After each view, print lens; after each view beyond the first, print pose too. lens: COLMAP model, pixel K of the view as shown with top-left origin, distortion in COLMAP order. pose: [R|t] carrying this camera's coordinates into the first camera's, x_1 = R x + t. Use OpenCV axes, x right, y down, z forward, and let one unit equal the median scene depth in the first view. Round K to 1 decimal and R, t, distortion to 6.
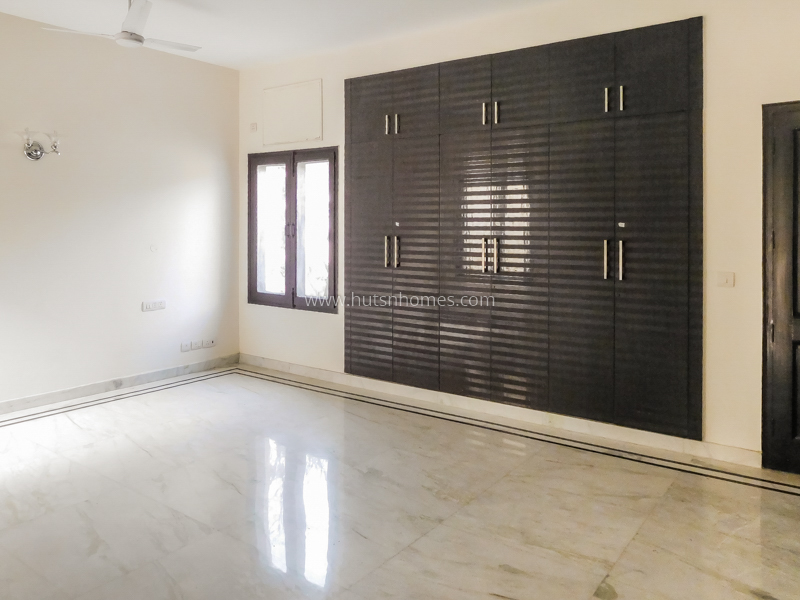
lens RADIAL K [[617.0, 0, 399.3], [0, 617.0, 230.8], [0, 0, 1]] dist [-0.010990, 0.002016]
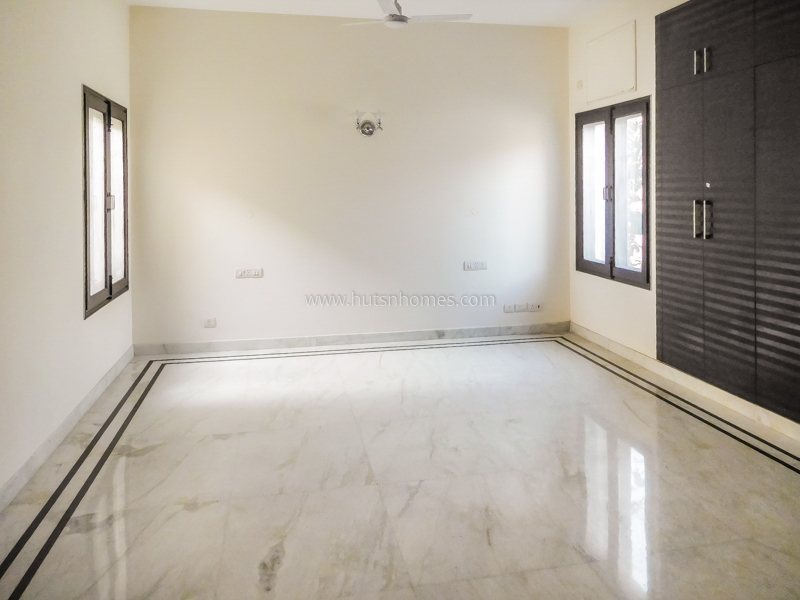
lens RADIAL K [[613.5, 0, 401.5], [0, 613.5, 200.8], [0, 0, 1]] dist [-0.002129, 0.012492]
pose [[0.750185, 0.001275, -0.661227, 0.208538], [0.005262, 0.999955, 0.007898, 0.001137], [0.661208, -0.009404, 0.750144, 0.128082]]
